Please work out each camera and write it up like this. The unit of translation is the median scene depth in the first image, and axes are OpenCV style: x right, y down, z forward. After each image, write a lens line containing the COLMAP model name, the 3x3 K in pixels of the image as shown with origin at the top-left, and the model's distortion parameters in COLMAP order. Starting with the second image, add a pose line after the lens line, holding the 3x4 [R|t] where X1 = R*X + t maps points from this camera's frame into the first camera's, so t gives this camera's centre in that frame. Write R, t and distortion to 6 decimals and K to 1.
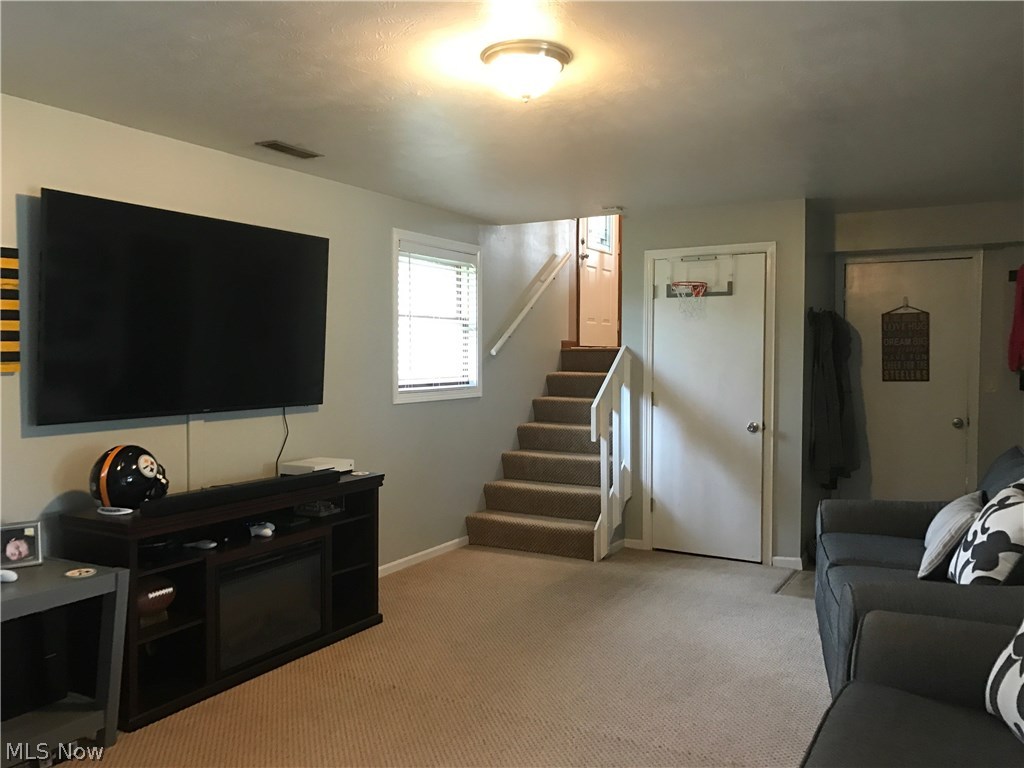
lens RADIAL K [[820.0, 0, 512.0], [0, 820.0, 384.0], [0, 0, 1]] dist [-0.003502, -0.003639]
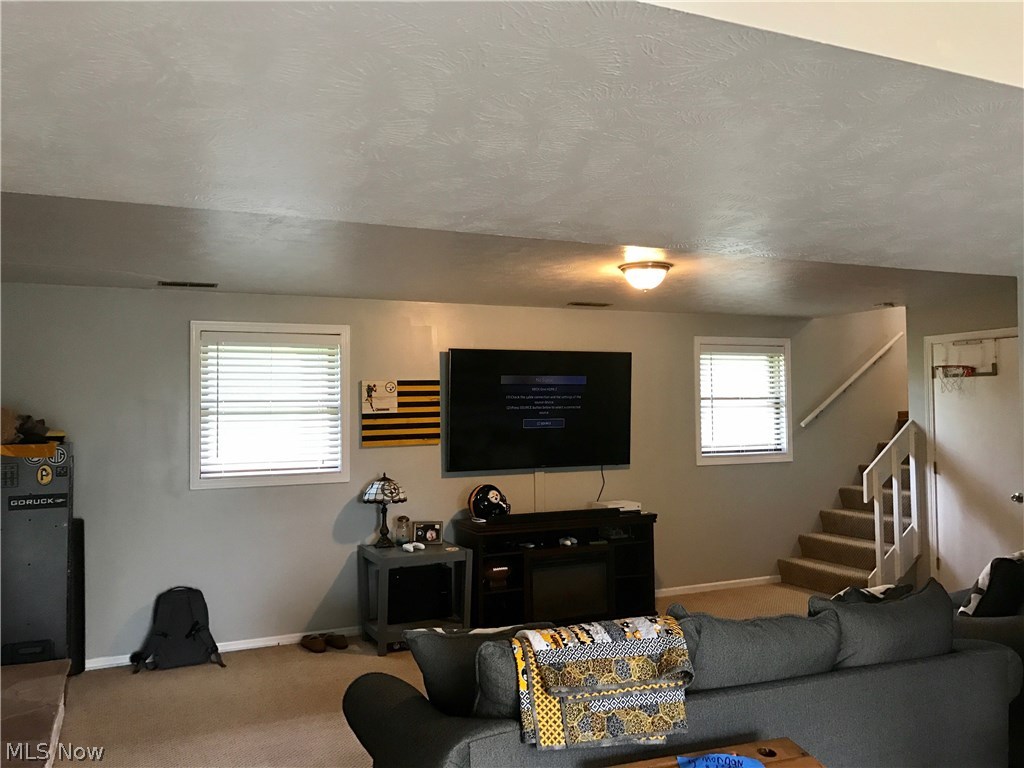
lens RADIAL K [[840.2, 0, 515.5], [0, 840.2, 379.9], [0, 0, 1]] dist [0.023787, -0.011925]
pose [[0.809355, -0.028616, -0.586623, 0.431475], [-0.010766, 0.997922, -0.063532, -0.024769], [0.587222, 0.057736, 0.807364, -0.304170]]
